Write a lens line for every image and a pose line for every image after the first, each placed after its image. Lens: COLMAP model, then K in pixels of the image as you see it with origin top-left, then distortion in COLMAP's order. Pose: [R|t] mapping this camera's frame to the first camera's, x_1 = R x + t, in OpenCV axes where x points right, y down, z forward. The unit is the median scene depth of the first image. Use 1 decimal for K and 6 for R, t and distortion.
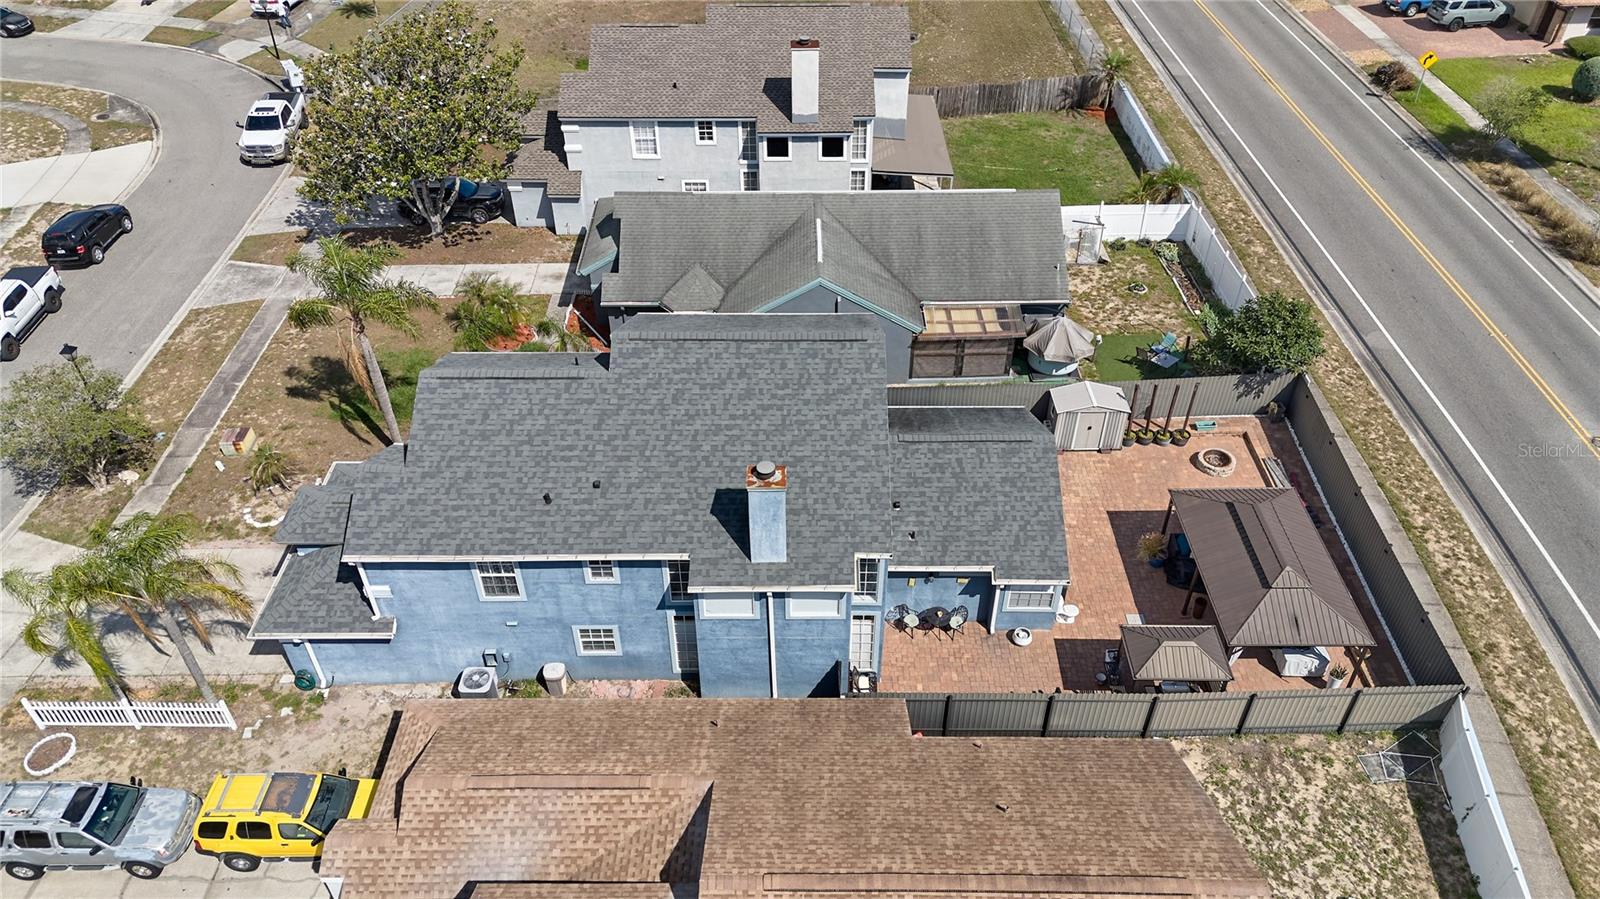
lens RADIAL K [[1122.7, 0, 794.8], [0, 1122.7, 446.8], [0, 0, 1]] dist [0.040066, -0.024439]
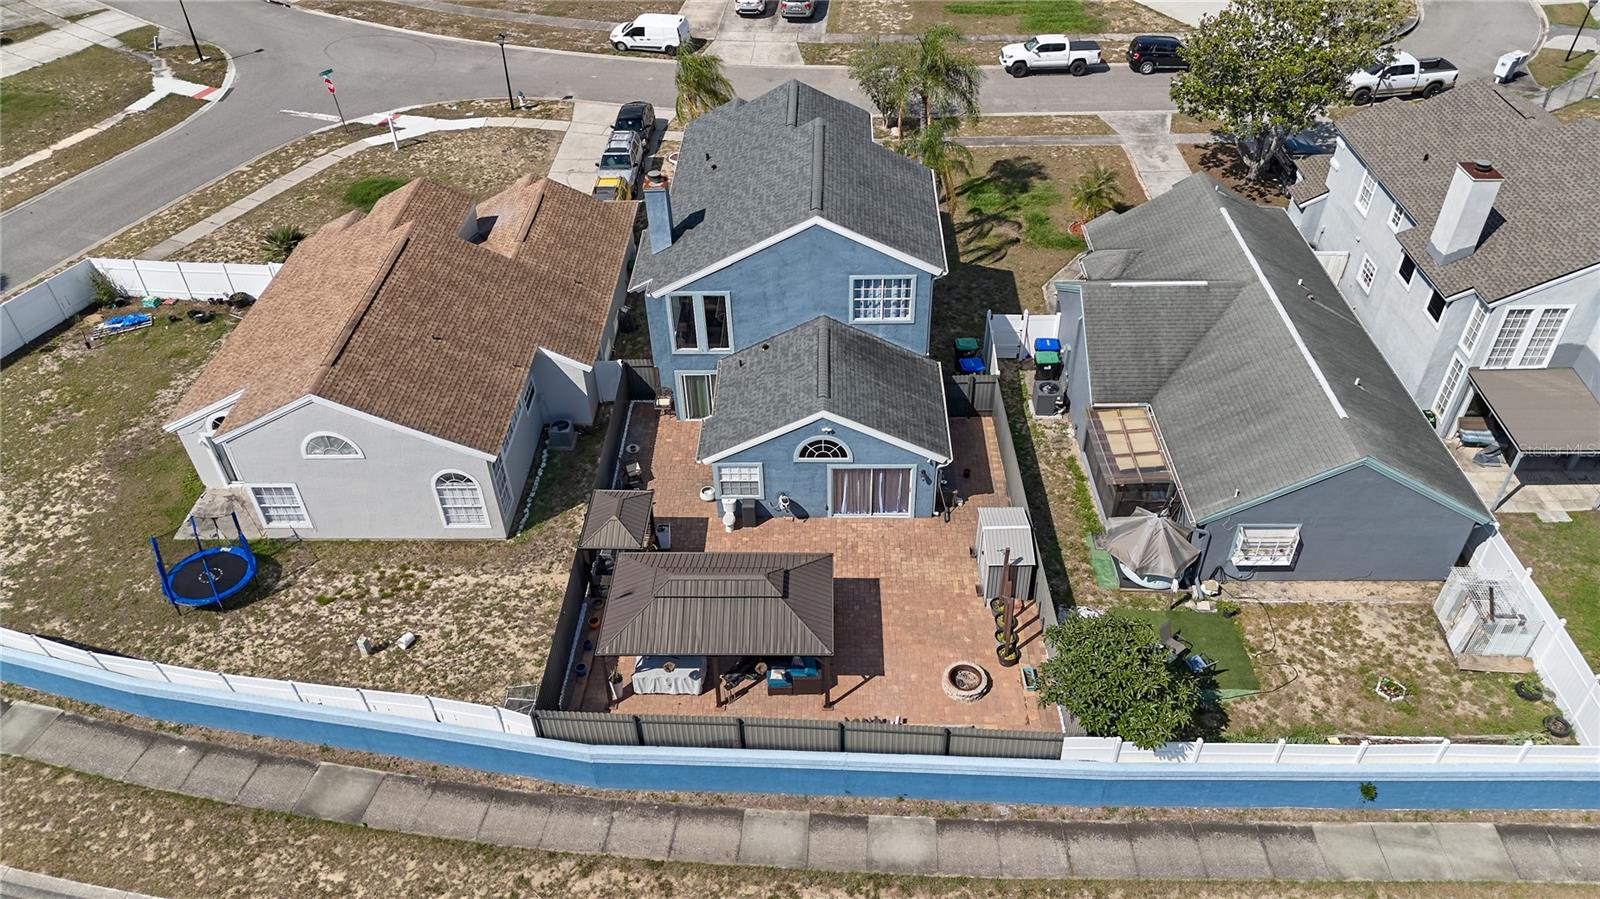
lens RADIAL K [[1122.7, 0, 802.1], [0, 1122.7, 442.4], [0, 0, 1]] dist [0.040066, -0.024439]
pose [[-0.017104, 0.634250, -0.772939, 0.704623], [-0.621732, 0.598675, 0.505012, -0.334174], [0.783043, 0.489199, 0.384094, 0.409360]]
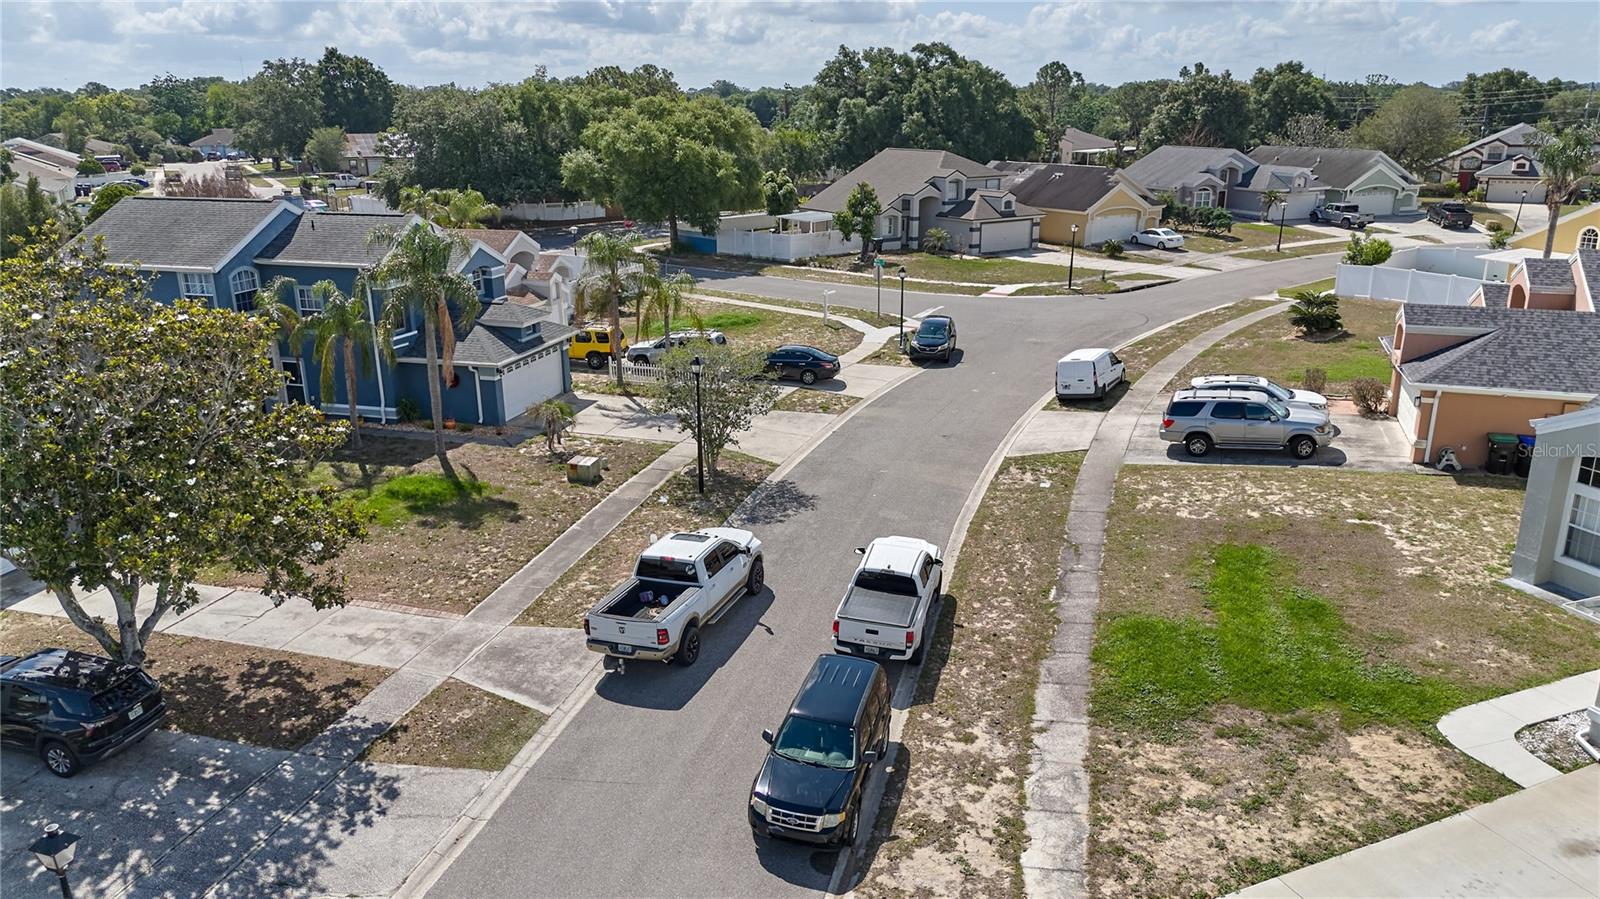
lens RADIAL K [[1122.7, 0, 802.9], [0, 1122.7, 452.5], [0, 0, 1]] dist [0.040066, -0.024439]
pose [[-0.964069, -0.068193, 0.256749, -0.746985], [0.178632, 0.548944, 0.816548, -0.620394], [-0.196624, 0.833073, -0.517038, 1.179403]]
